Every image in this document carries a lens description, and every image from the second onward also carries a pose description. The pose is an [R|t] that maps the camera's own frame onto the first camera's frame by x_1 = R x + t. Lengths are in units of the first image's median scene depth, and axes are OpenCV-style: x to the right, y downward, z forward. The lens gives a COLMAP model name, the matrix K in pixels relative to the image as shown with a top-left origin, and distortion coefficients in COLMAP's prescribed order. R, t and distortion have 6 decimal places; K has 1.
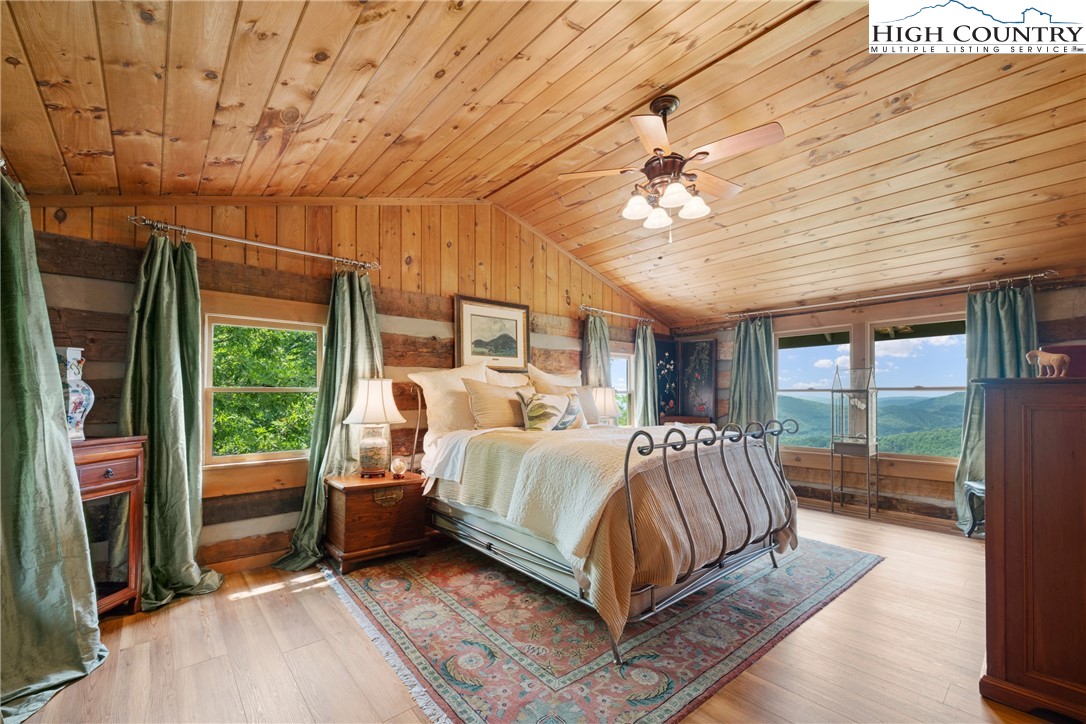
lens RADIAL K [[456.0, 0, 529.5], [0, 456.0, 392.9], [0, 0, 1]] dist [-0.000129, -0.000017]
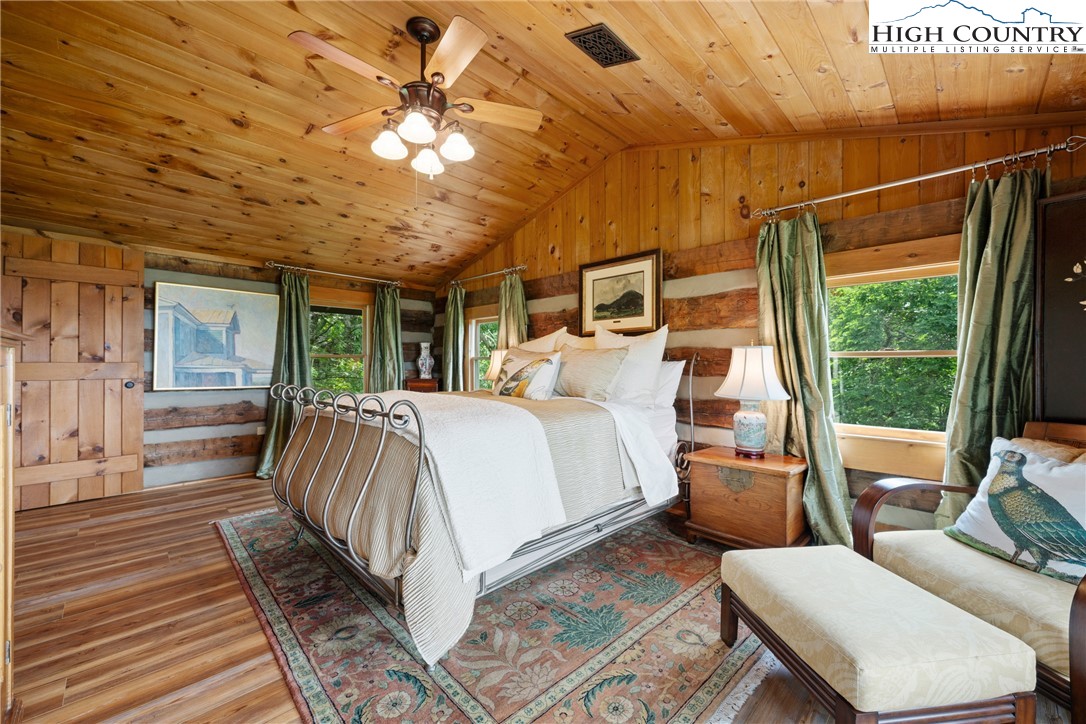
lens RADIAL K [[422.2, 0, 542.5], [0, 422.2, 363.6], [0, 0, 1]] dist [0.000961, 0.000045]
pose [[0.081659, 0.003197, -0.996655, 0.765157], [0.003127, 0.999989, 0.003464, 0.007392], [0.996655, -0.003399, 0.081648, 0.787635]]
